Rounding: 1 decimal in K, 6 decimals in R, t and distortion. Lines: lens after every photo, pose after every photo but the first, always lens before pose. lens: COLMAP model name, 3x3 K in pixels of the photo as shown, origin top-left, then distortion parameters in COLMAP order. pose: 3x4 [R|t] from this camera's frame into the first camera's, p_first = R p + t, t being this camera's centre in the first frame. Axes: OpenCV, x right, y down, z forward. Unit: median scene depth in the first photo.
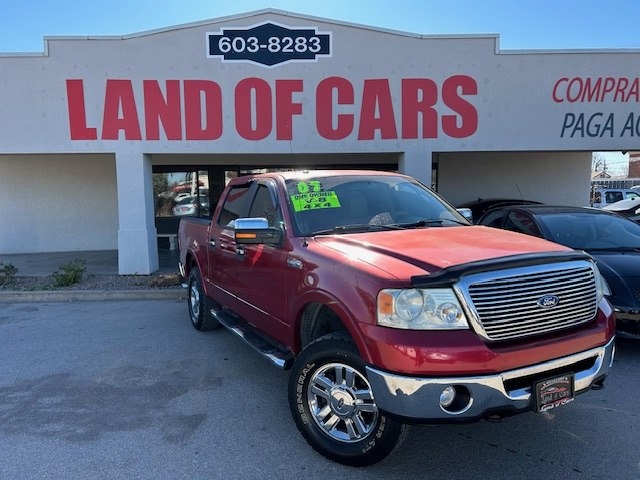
lens RADIAL K [[470.0, 0, 315.9], [0, 470.0, 242.7], [0, 0, 1]] dist [0.017621, -0.023696]
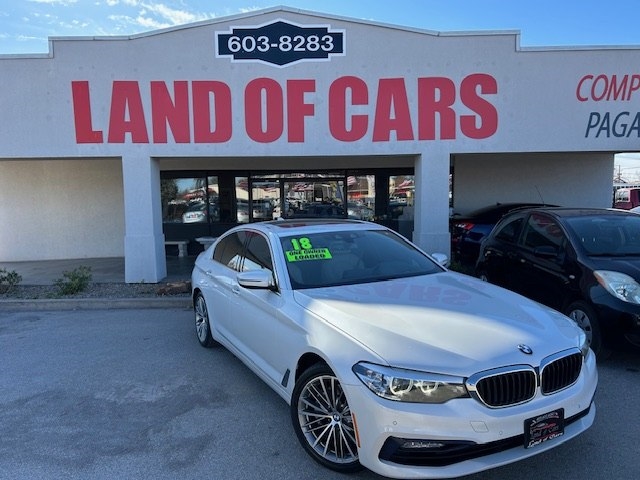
lens RADIAL K [[472.0, 0, 319.3], [0, 472.0, 245.7], [0, 0, 1]] dist [0.004067, -0.003877]
pose [[0.999882, -0.002726, -0.015093, -0.005502], [0.002583, 0.999952, -0.009490, 0.003062], [0.015118, 0.009450, 0.999841, 0.037305]]
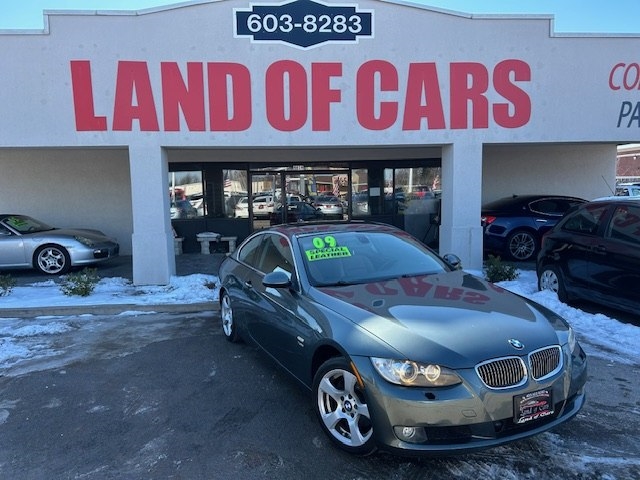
lens RADIAL K [[470.0, 0, 315.9], [0, 470.0, 242.7], [0, 0, 1]] dist [0.017621, -0.023696]
pose [[0.998003, -0.016278, 0.061030, -0.136666], [0.016471, 0.999861, -0.002661, -0.003138], [-0.060978, 0.003661, 0.998132, 0.109259]]
